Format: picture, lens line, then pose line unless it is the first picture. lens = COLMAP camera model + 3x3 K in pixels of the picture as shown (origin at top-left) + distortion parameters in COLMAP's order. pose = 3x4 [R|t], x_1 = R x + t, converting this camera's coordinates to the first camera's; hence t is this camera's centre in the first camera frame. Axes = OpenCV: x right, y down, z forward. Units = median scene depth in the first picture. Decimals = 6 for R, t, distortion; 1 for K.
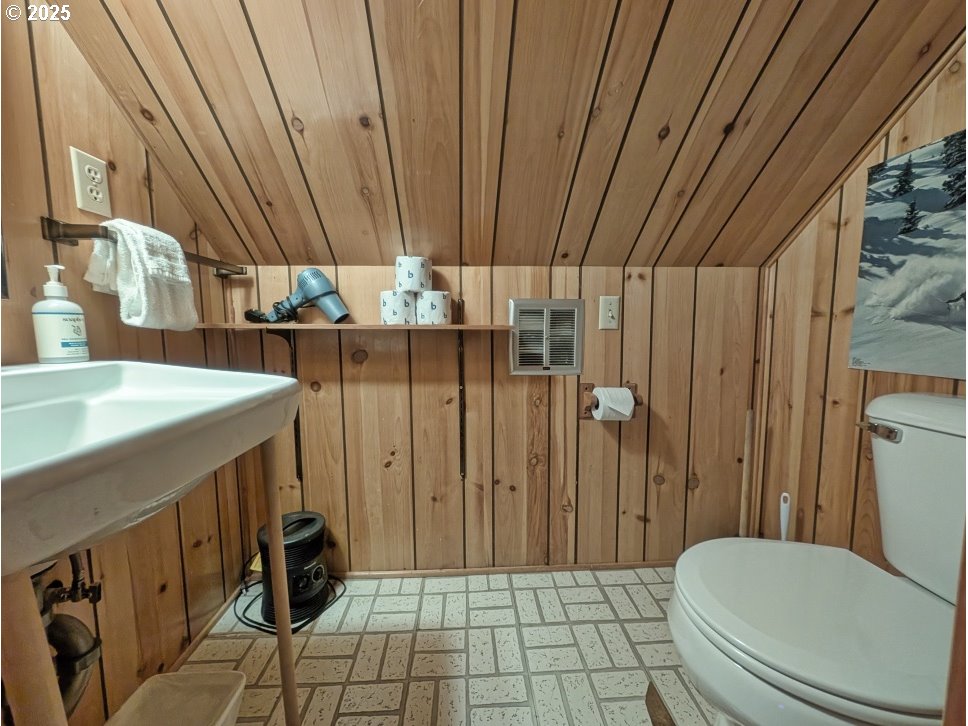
lens RADIAL K [[363.4, 0, 482.8], [0, 363.4, 365.6], [0, 0, 1]] dist [-0.000201, 0.000059]
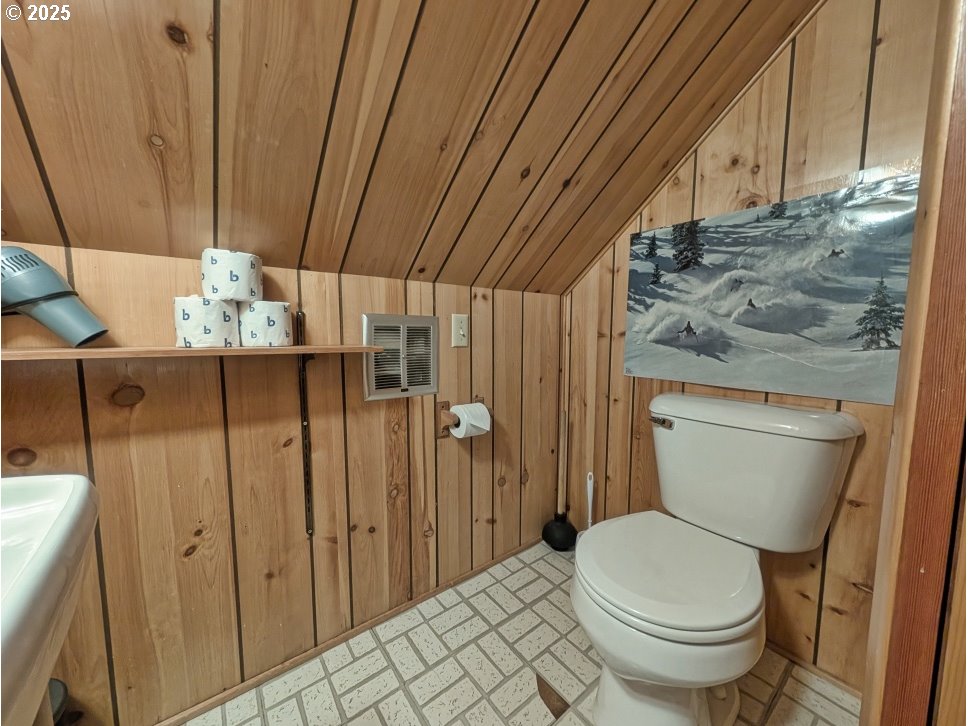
lens RADIAL K [[363.4, 0, 483.6], [0, 363.4, 366.1], [0, 0, 1]] dist [-0.000201, 0.000059]
pose [[0.821275, -0.043924, 0.568839, -0.192961], [0.043901, 0.998941, 0.013751, -0.060687], [-0.568840, 0.013680, 0.822334, 0.135736]]
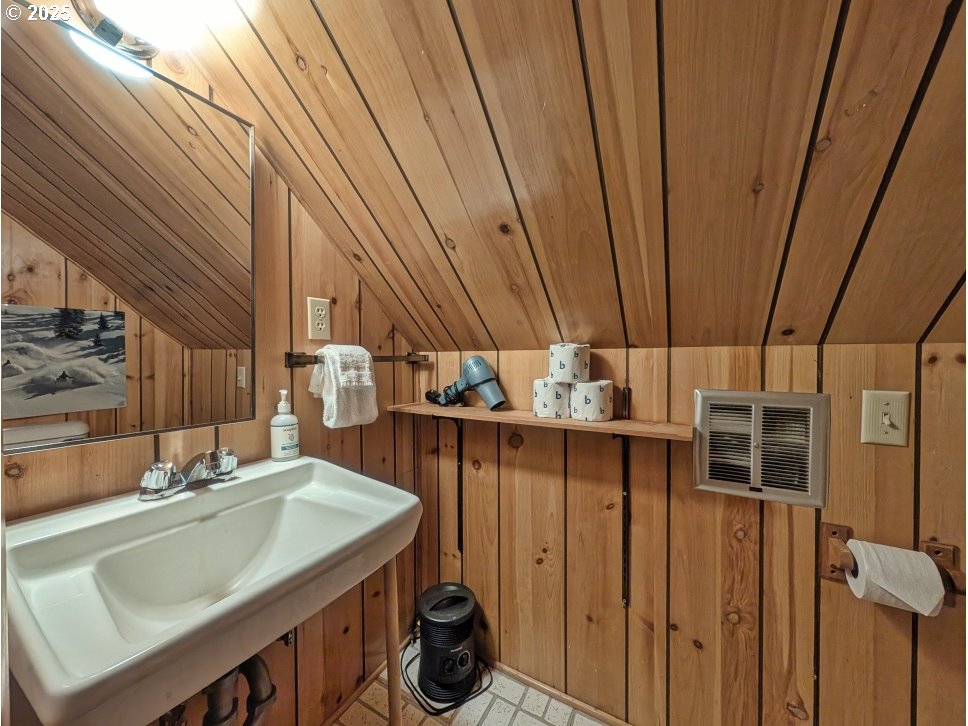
lens RADIAL K [[363.4, 0, 483.0], [0, 363.4, 365.2], [0, 0, 1]] dist [-0.000201, 0.000059]
pose [[0.840415, 0.014461, -0.541750, 0.116686], [-0.051758, 0.997216, -0.053674, -0.176723], [0.539465, 0.073148, 0.838824, 0.121731]]
